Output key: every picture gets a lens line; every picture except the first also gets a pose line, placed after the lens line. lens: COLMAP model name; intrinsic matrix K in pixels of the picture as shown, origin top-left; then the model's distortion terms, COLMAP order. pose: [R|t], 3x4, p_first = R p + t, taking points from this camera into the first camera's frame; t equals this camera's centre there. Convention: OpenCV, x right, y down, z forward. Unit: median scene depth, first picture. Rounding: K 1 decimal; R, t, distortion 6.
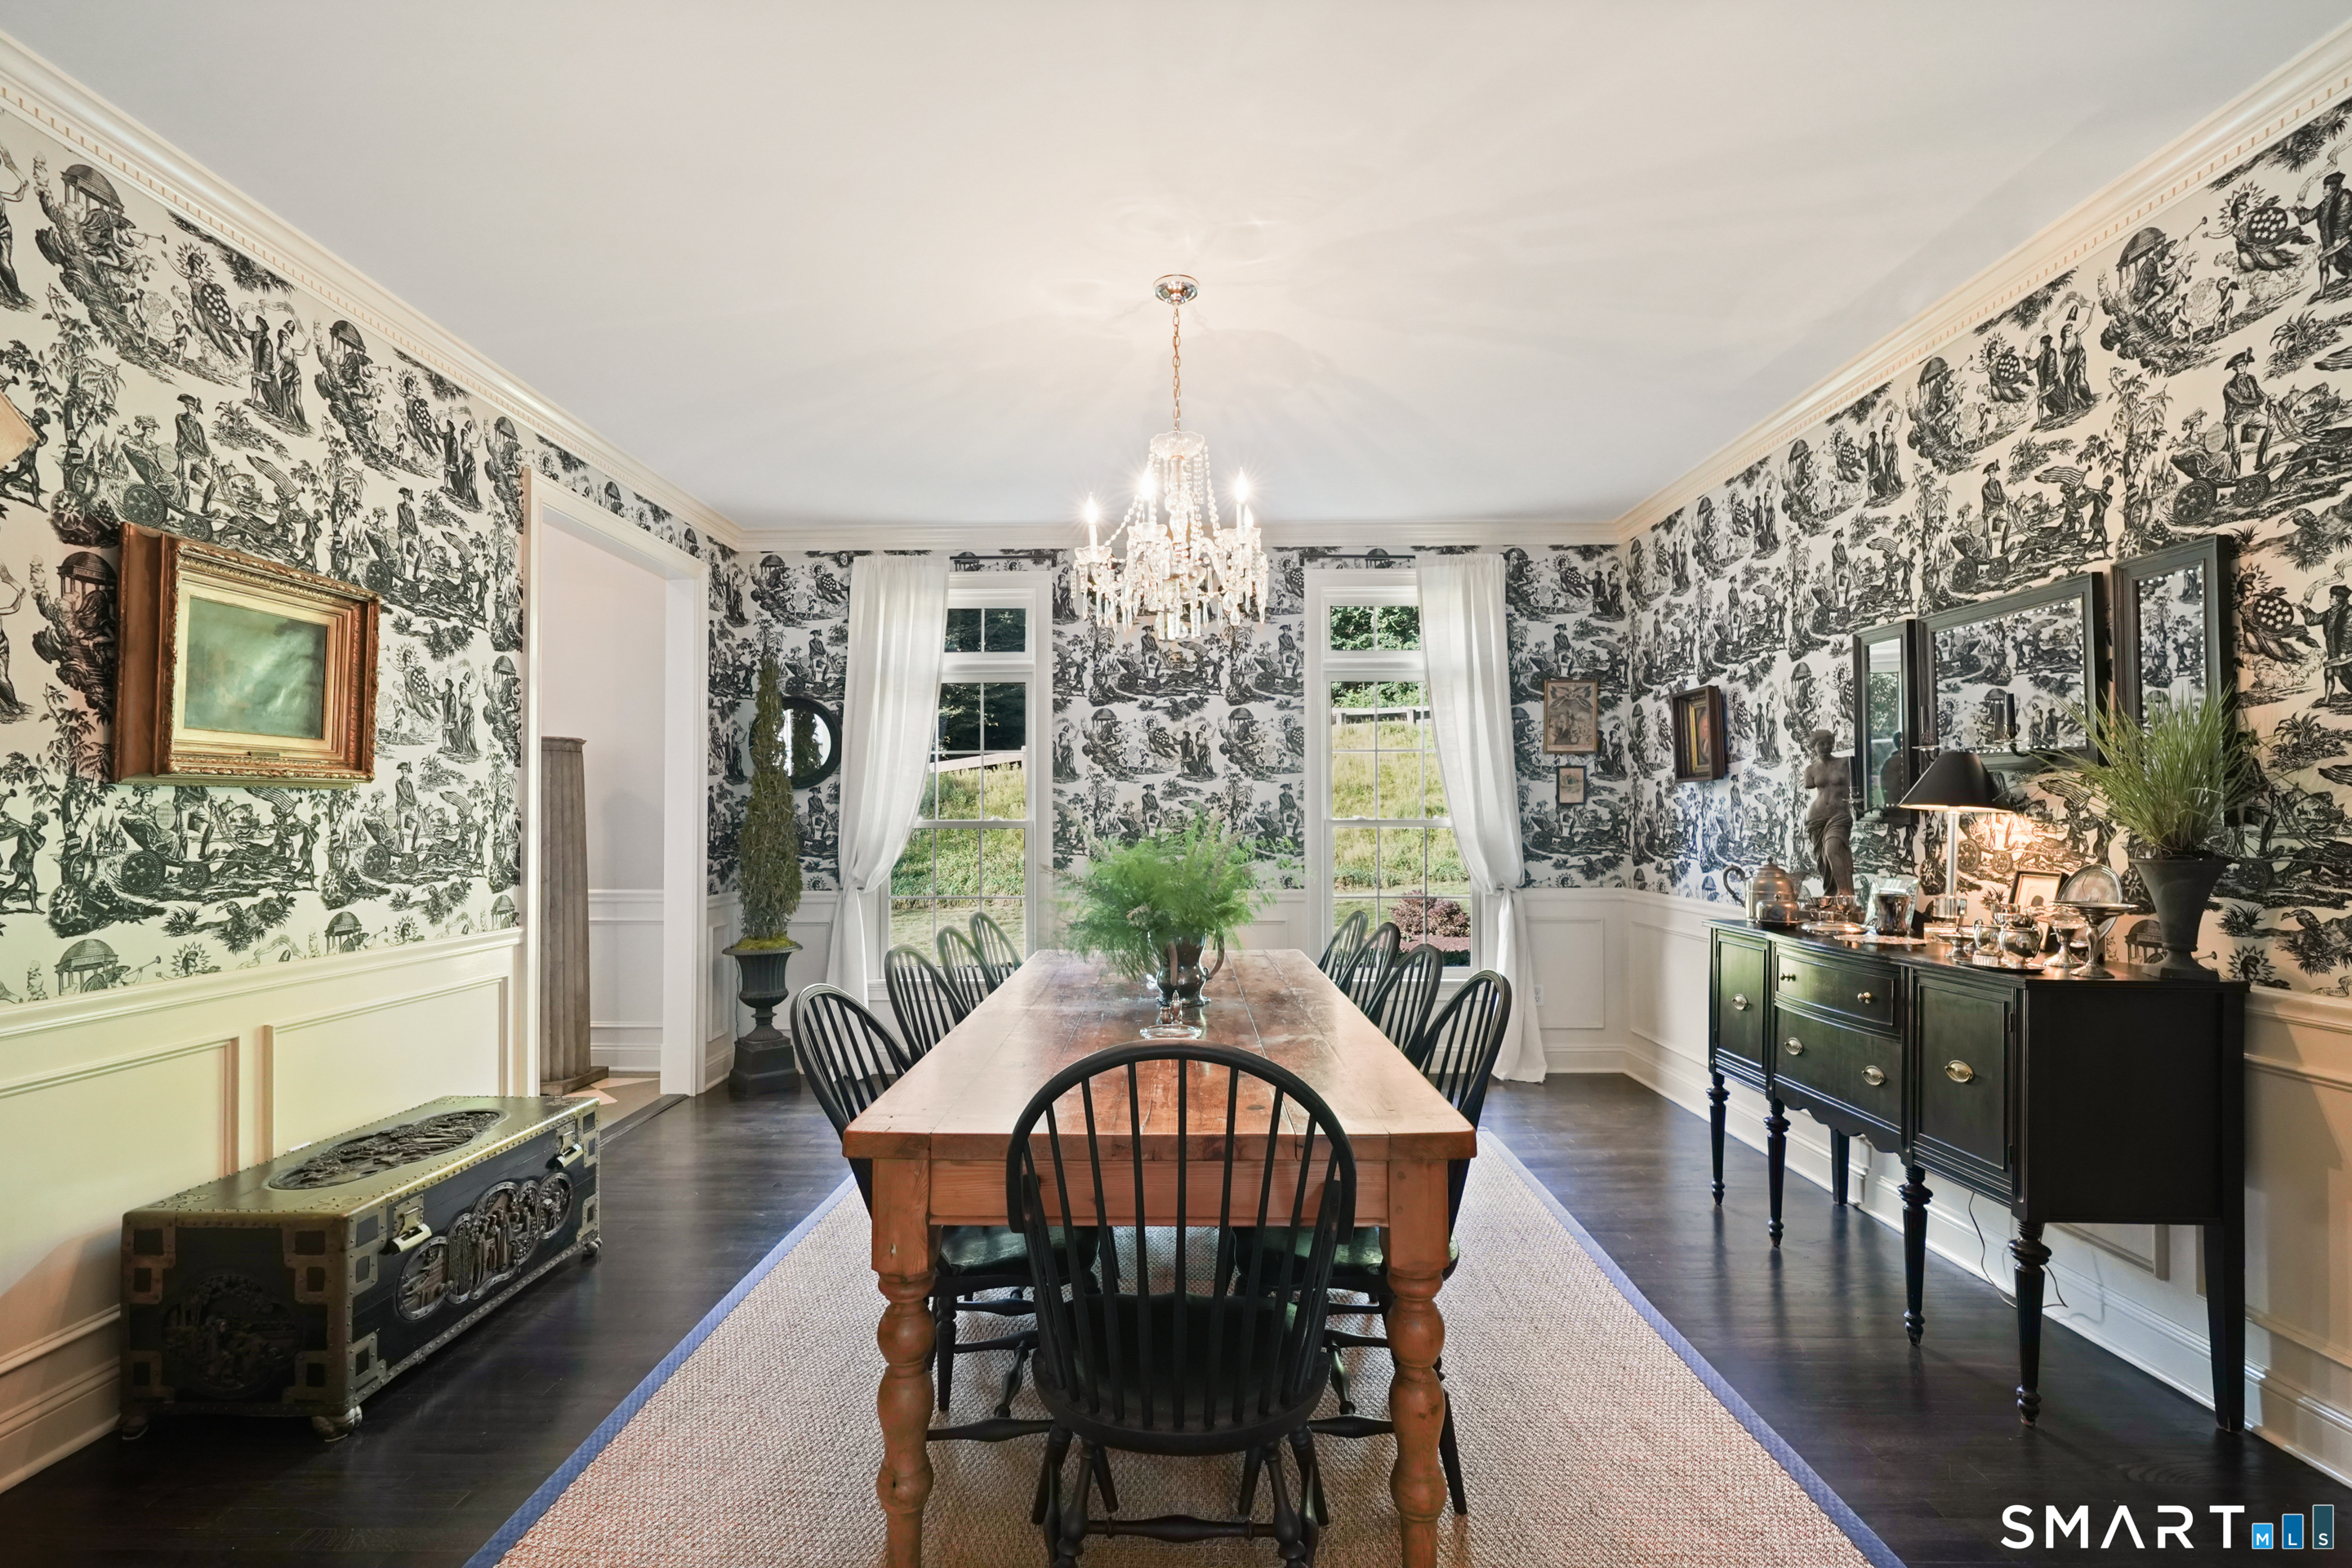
lens RADIAL K [[1083.9, 0, 1168.2], [0, 1083.9, 824.9], [0, 0, 1]] dist [-0.003224, 0.000061]
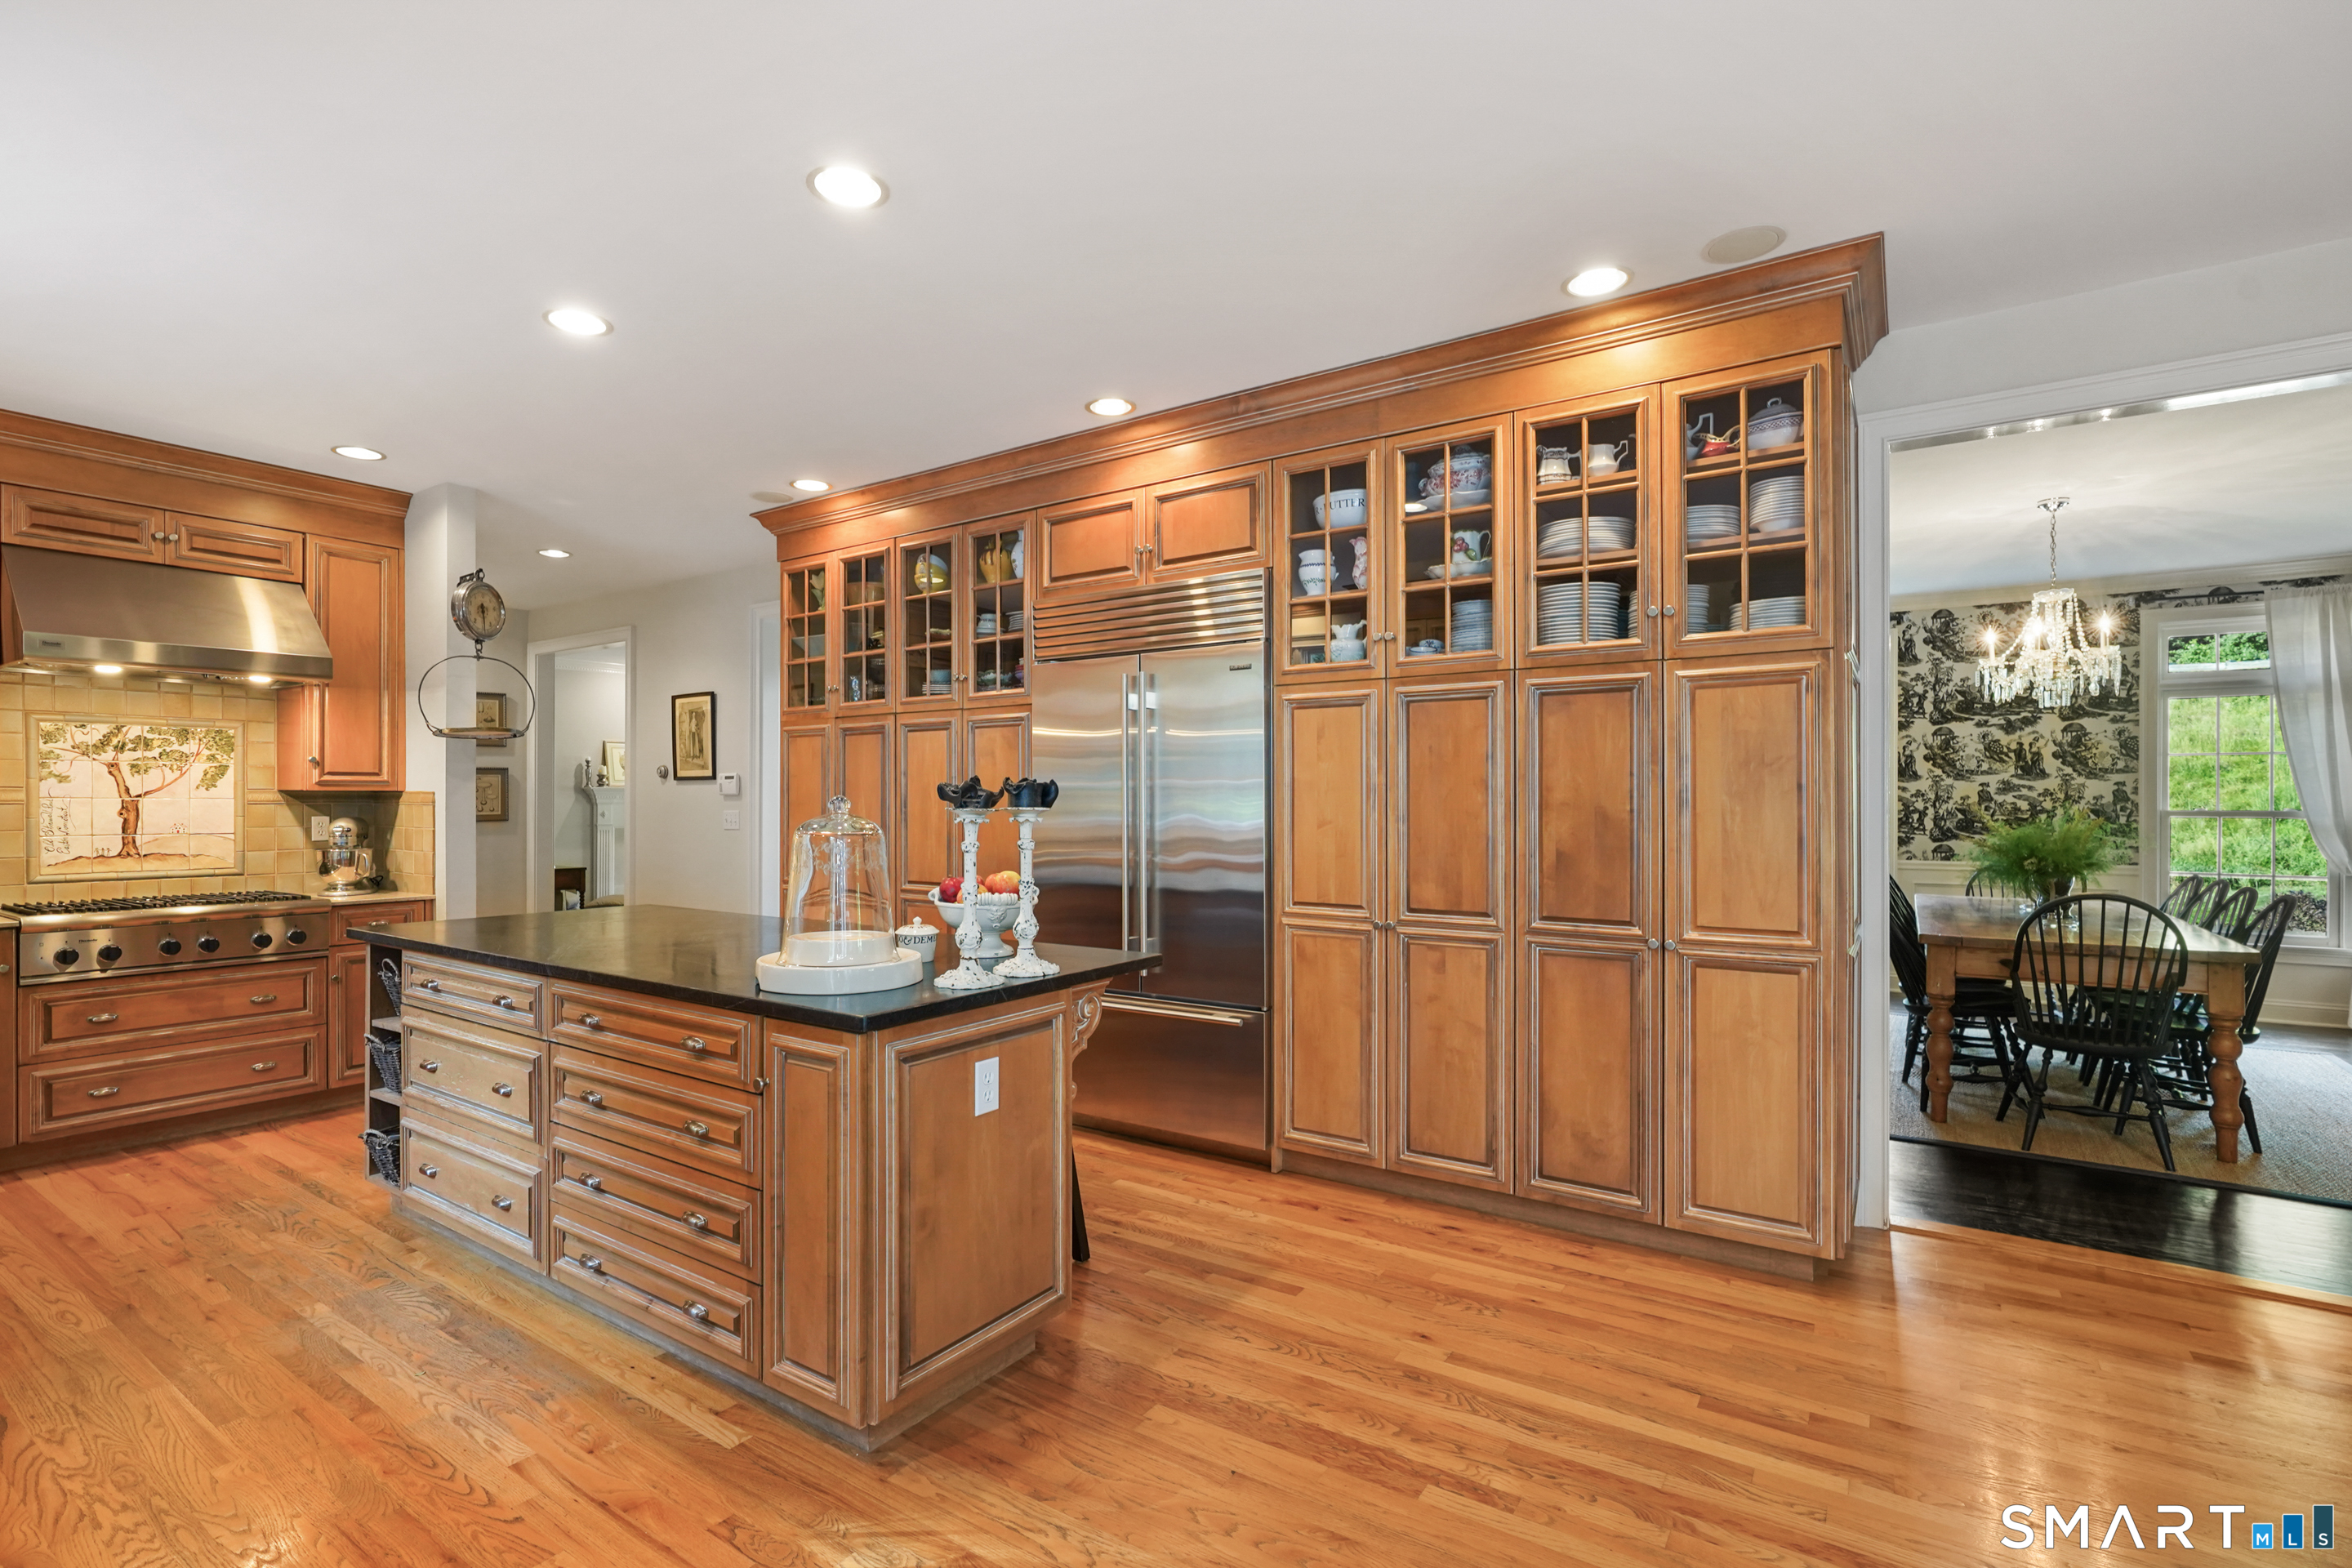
lens RADIAL K [[1095.7, 0, 1175.2], [0, 1095.7, 805.4], [0, 0, 1]] dist [0.002535, 0.001620]
pose [[0.836563, 0.006492, -0.547832, -0.110049], [-0.007592, 0.999971, 0.000257, -0.002268], [0.547818, 0.003944, 0.836588, -0.671320]]
